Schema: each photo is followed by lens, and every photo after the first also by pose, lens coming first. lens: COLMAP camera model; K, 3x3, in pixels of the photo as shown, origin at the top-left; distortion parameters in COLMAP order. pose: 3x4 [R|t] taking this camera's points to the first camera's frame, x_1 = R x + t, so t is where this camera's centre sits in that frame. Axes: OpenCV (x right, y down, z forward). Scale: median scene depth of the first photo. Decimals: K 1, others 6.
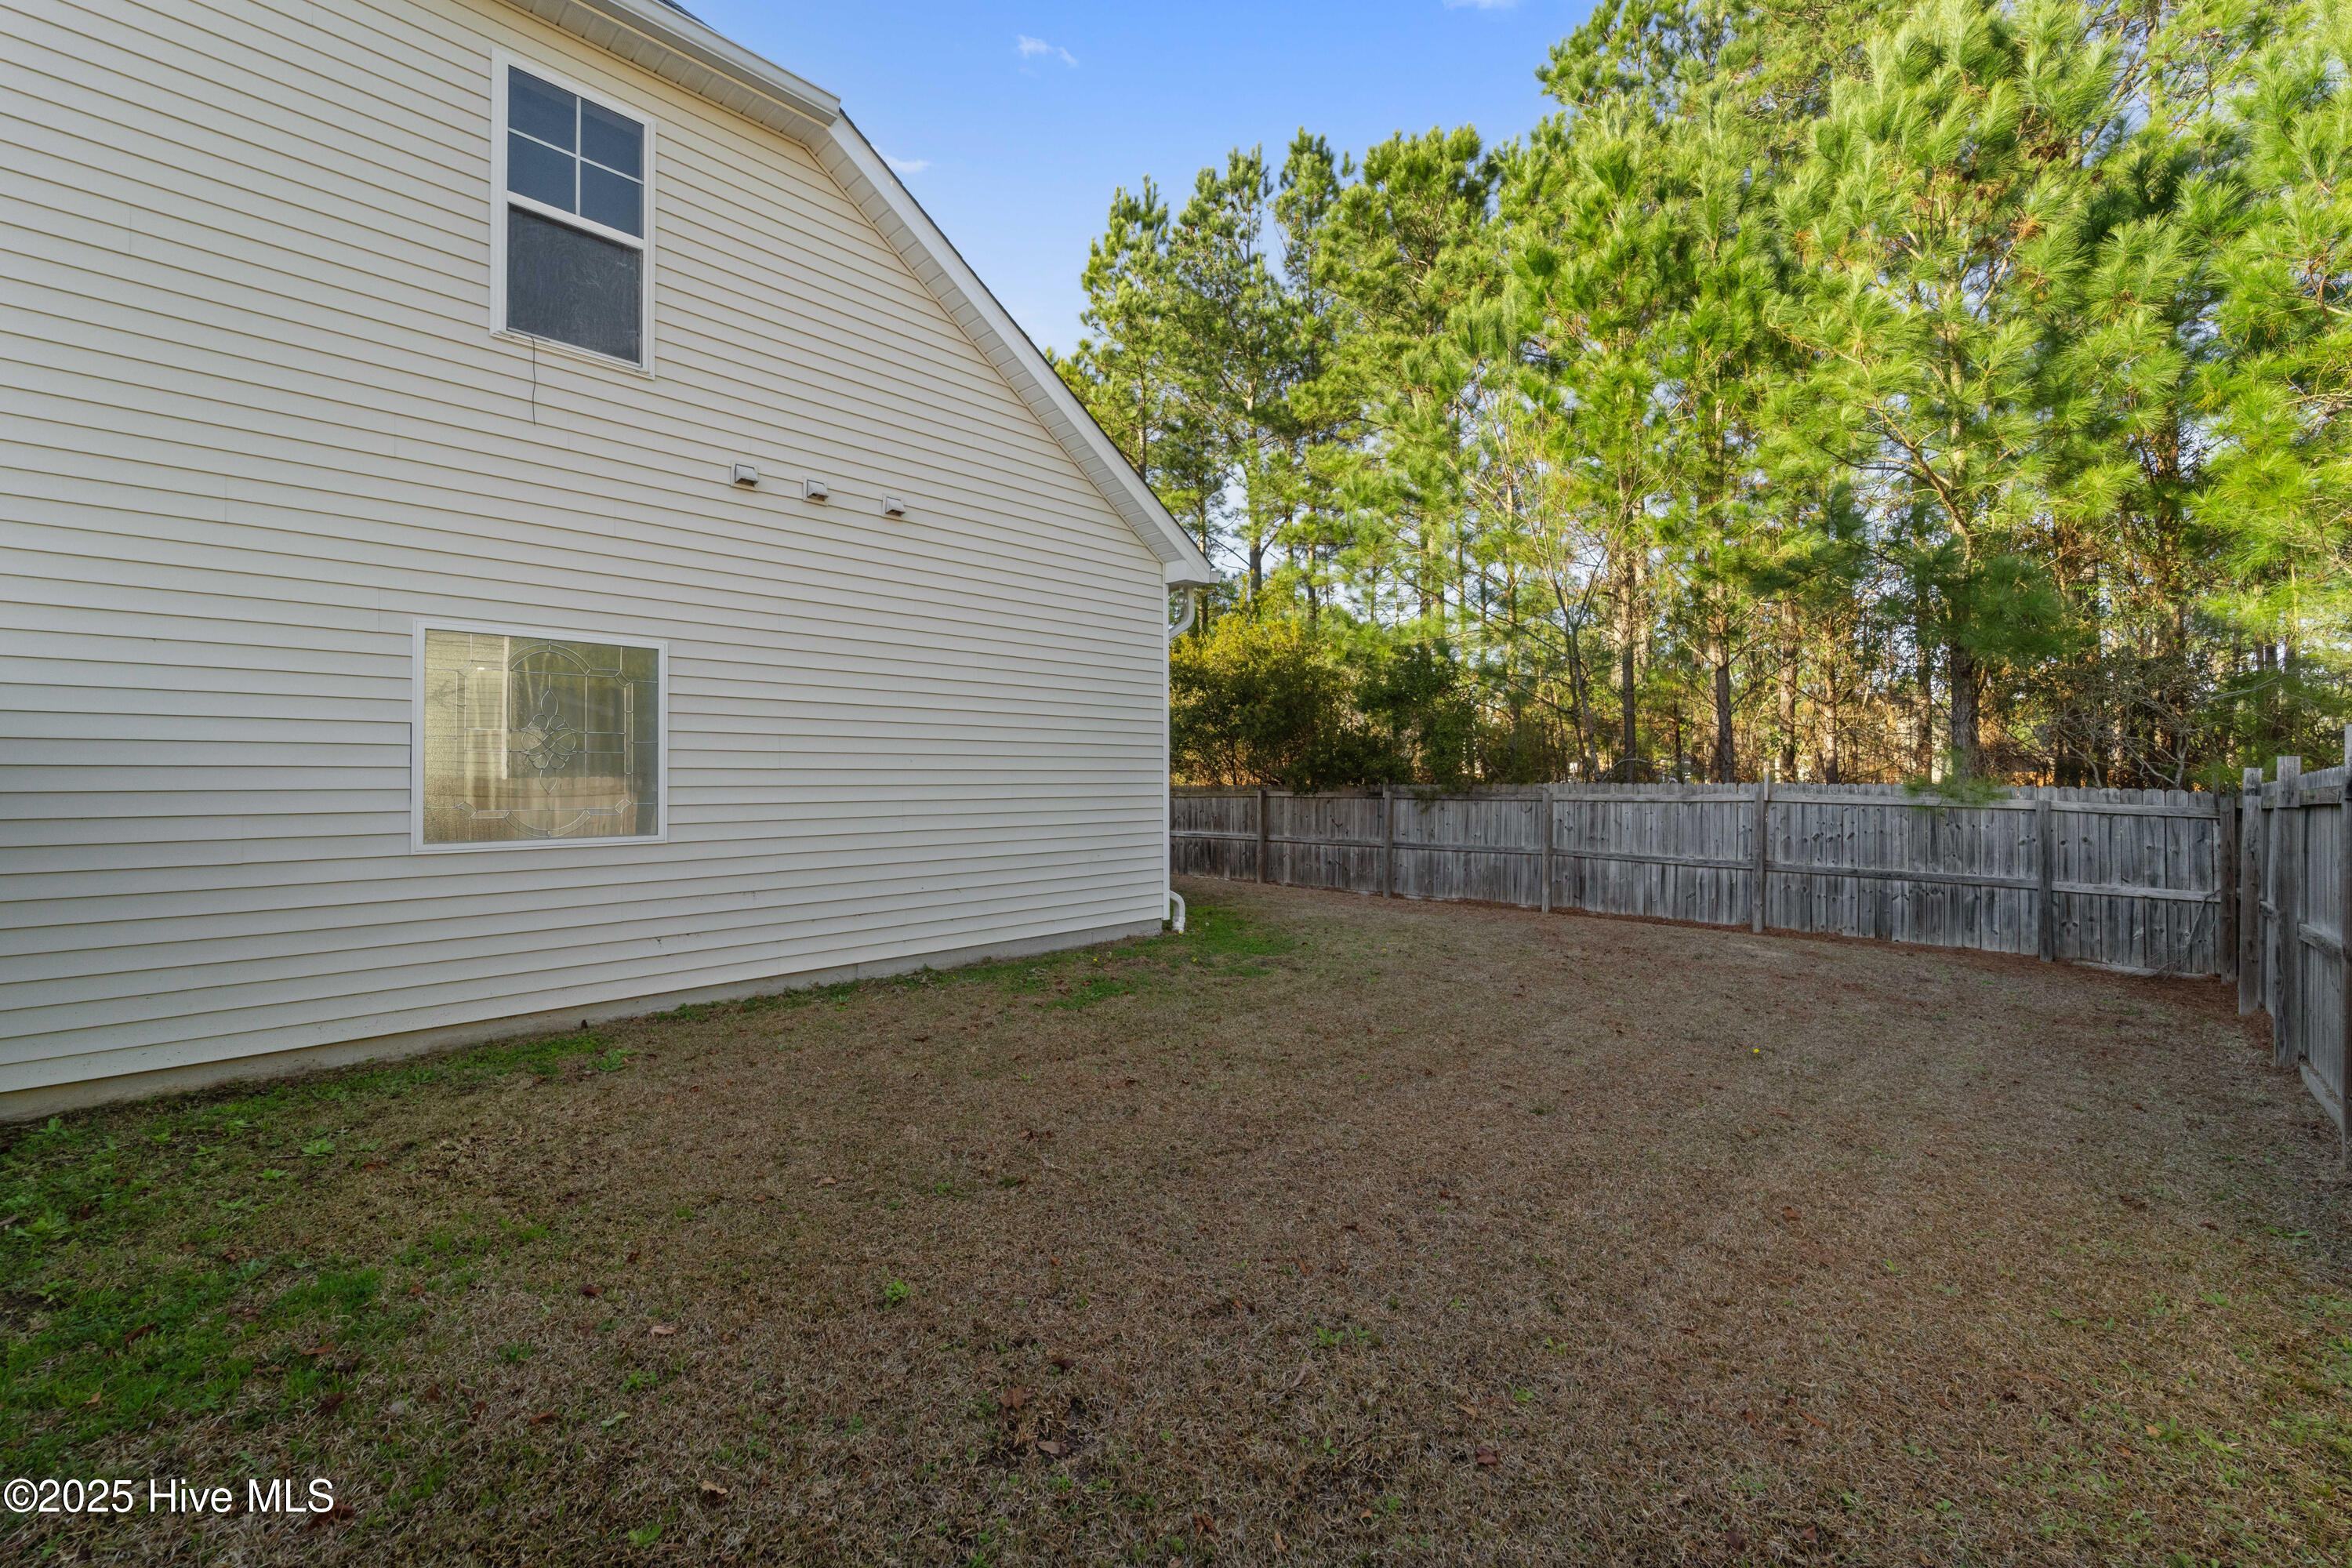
lens RADIAL K [[954.6, 0, 1189.5], [0, 954.6, 773.8], [0, 0, 1]] dist [-0.002942, 0.002480]
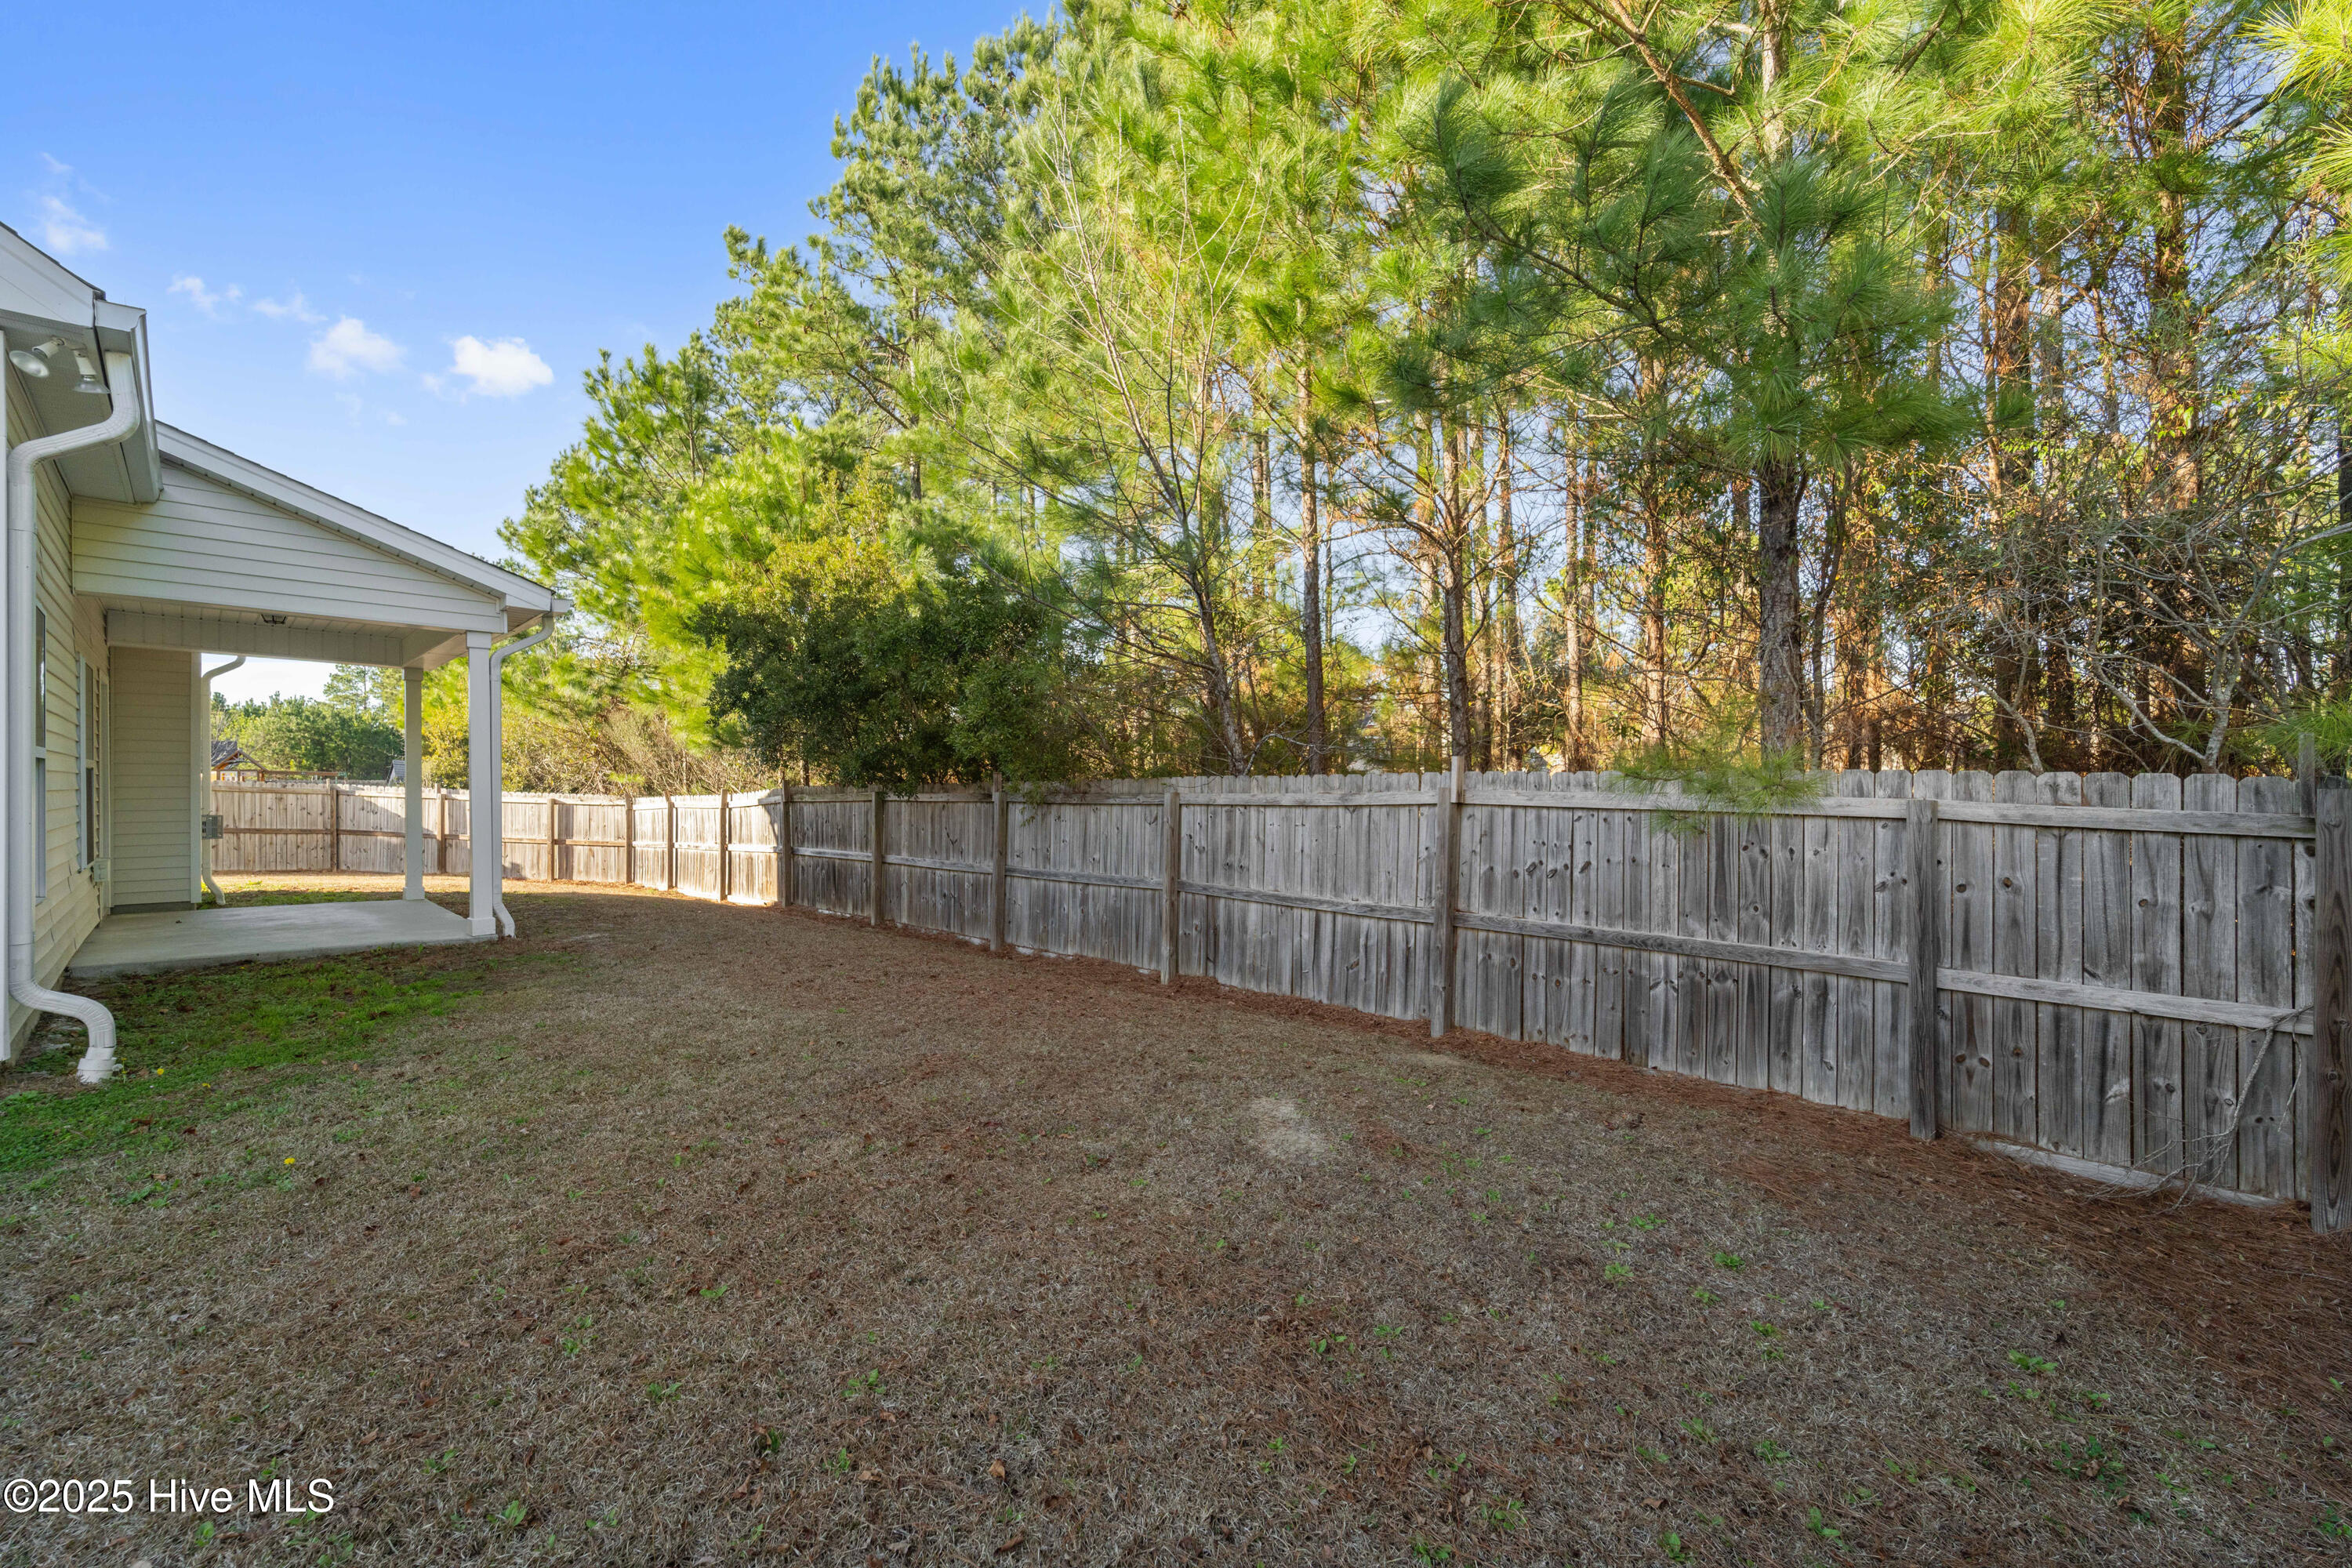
lens RADIAL K [[954.6, 0, 1163.0], [0, 954.6, 793.9], [0, 0, 1]] dist [-0.002942, 0.002480]
pose [[0.999325, -0.005247, -0.036355, 0.506665], [0.005800, 0.999869, 0.015122, 0.014914], [0.036271, -0.015322, 0.999225, 0.483388]]
